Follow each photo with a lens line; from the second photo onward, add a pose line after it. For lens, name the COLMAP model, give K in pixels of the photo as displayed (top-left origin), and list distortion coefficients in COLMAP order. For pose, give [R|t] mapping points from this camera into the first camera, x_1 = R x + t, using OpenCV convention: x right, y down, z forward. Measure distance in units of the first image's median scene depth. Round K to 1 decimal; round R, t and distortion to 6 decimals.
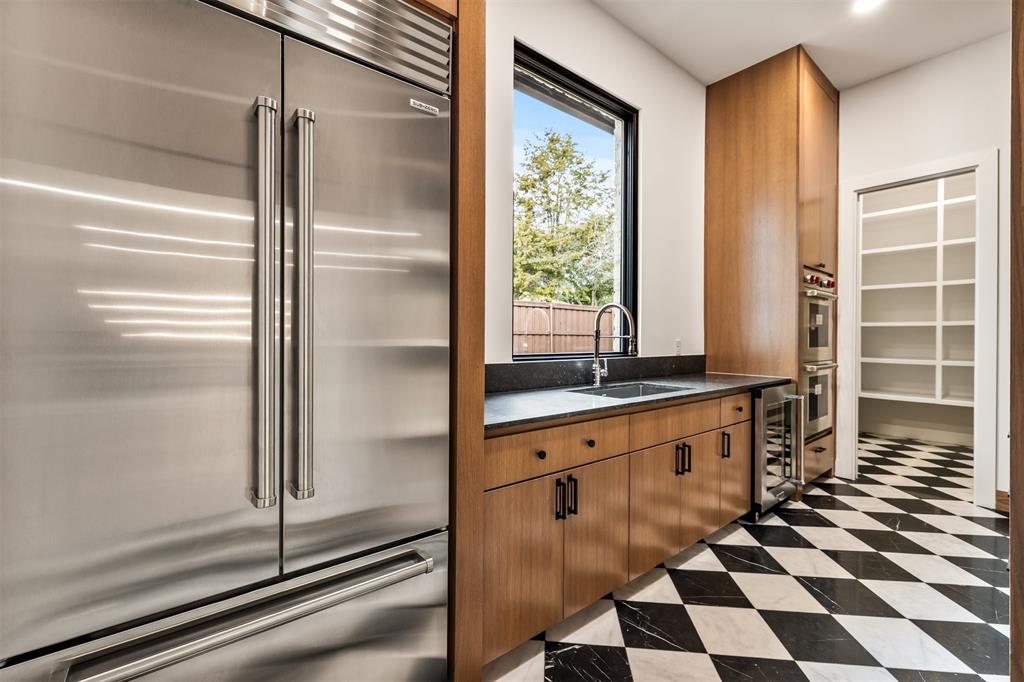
lens RADIAL K [[434.2, 0, 498.1], [0, 434.2, 340.5], [0, 0, 1]] dist [0.010871, -0.000156]
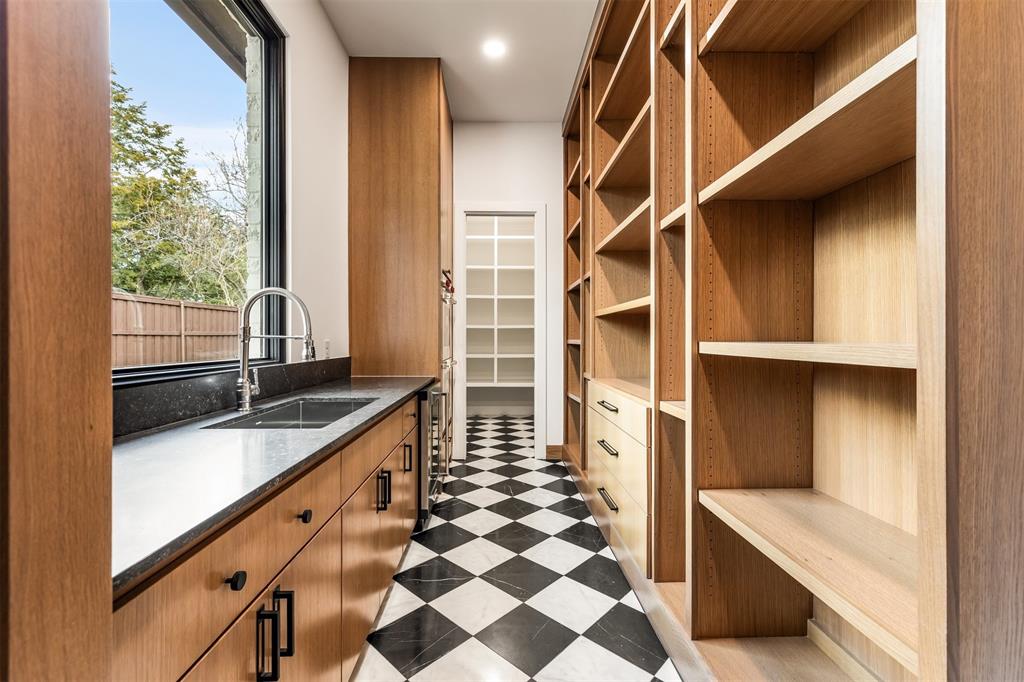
lens RADIAL K [[434.2, 0, 498.1], [0, 434.2, 340.5], [0, 0, 1]] dist [0.010871, -0.000156]
pose [[0.611650, -0.007213, 0.791095, -0.055747], [0.007394, 0.999967, 0.003400, -0.001900], [-0.791094, 0.003769, 0.611684, 0.249270]]
